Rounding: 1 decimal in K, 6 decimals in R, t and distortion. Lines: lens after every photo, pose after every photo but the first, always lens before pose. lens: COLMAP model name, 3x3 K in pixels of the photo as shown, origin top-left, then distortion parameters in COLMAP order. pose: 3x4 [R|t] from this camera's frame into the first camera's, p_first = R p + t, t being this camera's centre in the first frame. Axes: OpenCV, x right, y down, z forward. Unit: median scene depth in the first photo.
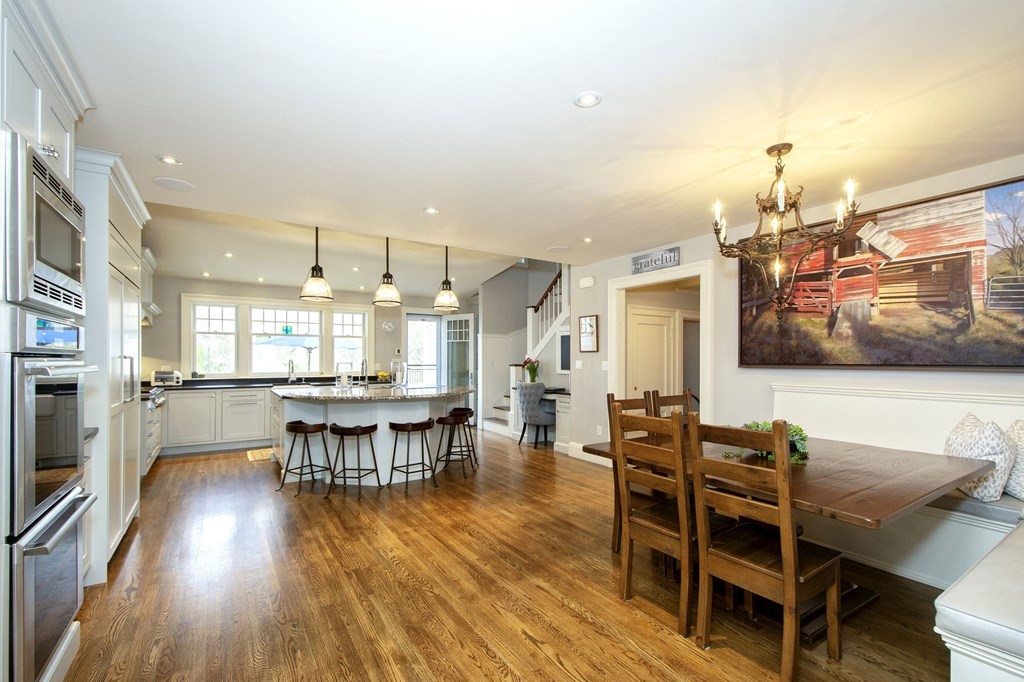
lens RADIAL K [[453.2, 0, 515.3], [0, 453.2, 356.0], [0, 0, 1]] dist [0.002340, 0.000065]
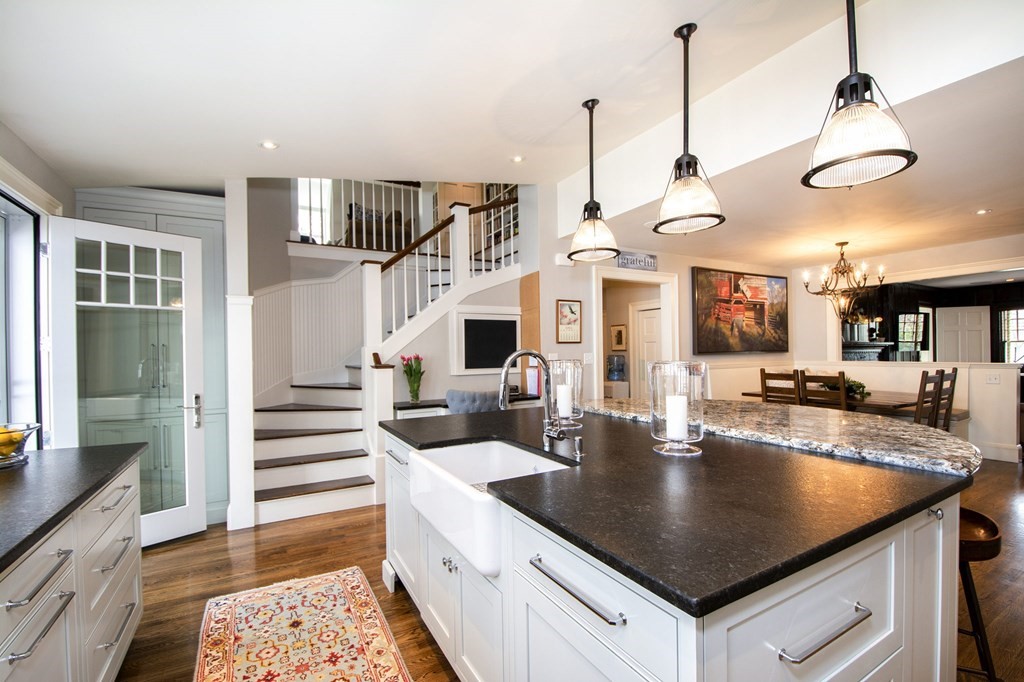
lens RADIAL K [[453.2, 0, 515.3], [0, 453.2, 356.0], [0, 0, 1]] dist [0.002340, 0.000065]
pose [[0.043562, -0.010042, 0.999000, -0.541649], [0.012459, 0.999877, 0.009507, 0.004554], [-0.998973, 0.012033, 0.043682, 0.842798]]
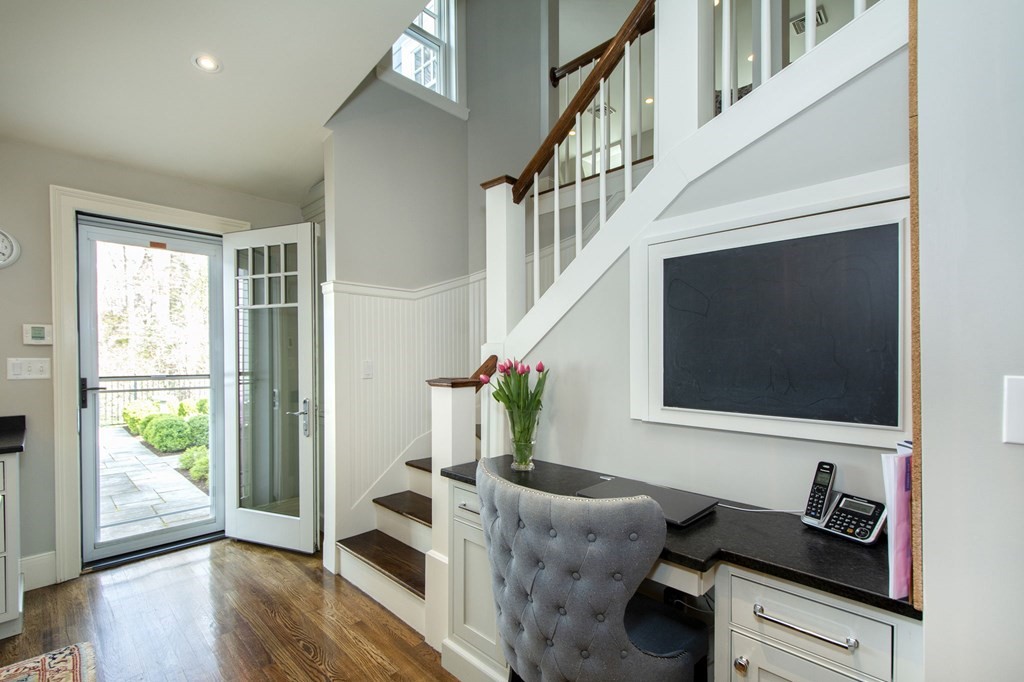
lens RADIAL K [[453.2, 0, 515.3], [0, 453.2, 356.0], [0, 0, 1]] dist [0.002340, 0.000065]
pose [[0.973420, -0.004159, 0.228991, -0.025178], [0.001807, 0.999943, 0.010476, 0.001820], [-0.229021, -0.009784, 0.973372, 0.746482]]
